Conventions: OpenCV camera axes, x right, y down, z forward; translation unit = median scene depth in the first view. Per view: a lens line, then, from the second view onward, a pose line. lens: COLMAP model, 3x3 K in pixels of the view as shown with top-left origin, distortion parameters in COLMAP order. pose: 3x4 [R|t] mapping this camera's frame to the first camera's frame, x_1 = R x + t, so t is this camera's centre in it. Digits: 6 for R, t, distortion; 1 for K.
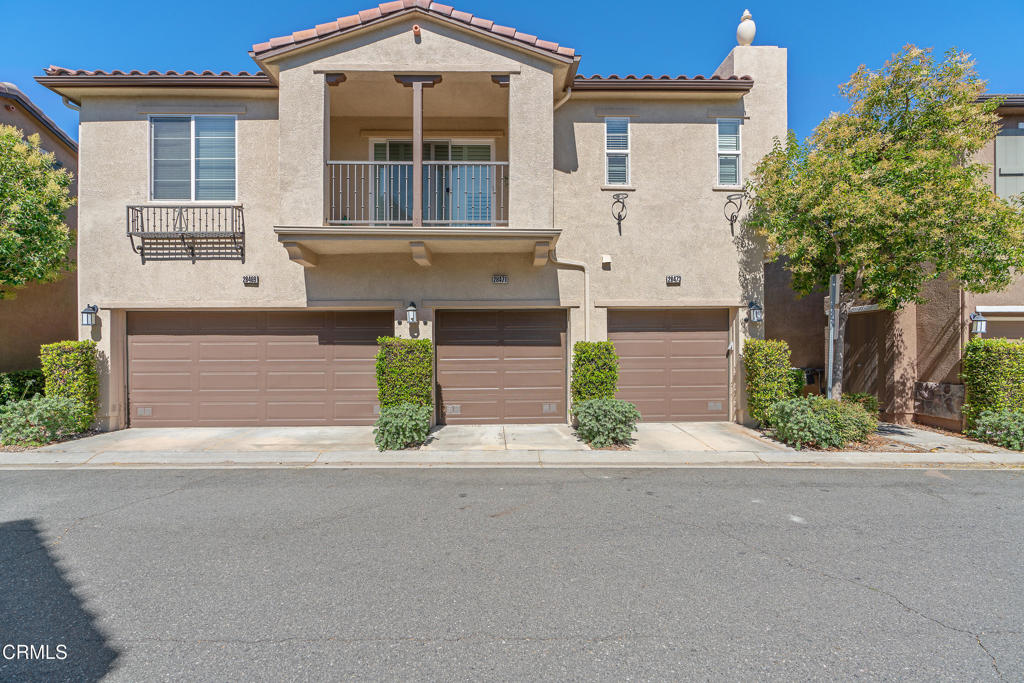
lens RADIAL K [[457.6, 0, 510.8], [0, 457.6, 343.6], [0, 0, 1]] dist [-0.014638, 0.005568]
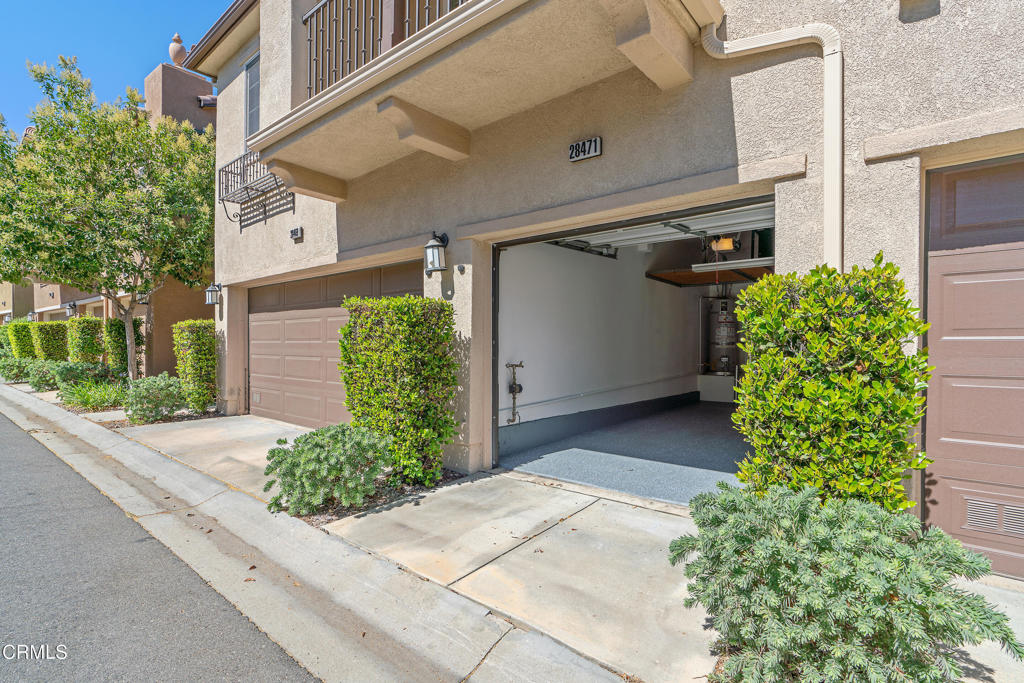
lens RADIAL K [[487.7, 0, 512.2], [0, 487.7, 341.7], [0, 0, 1]] dist [-0.004802, -0.000241]
pose [[0.748310, 0.002973, -0.663343, 0.224900], [-0.002152, 0.999996, 0.002054, 0.035492], [0.663346, -0.000109, 0.748313, 0.626261]]
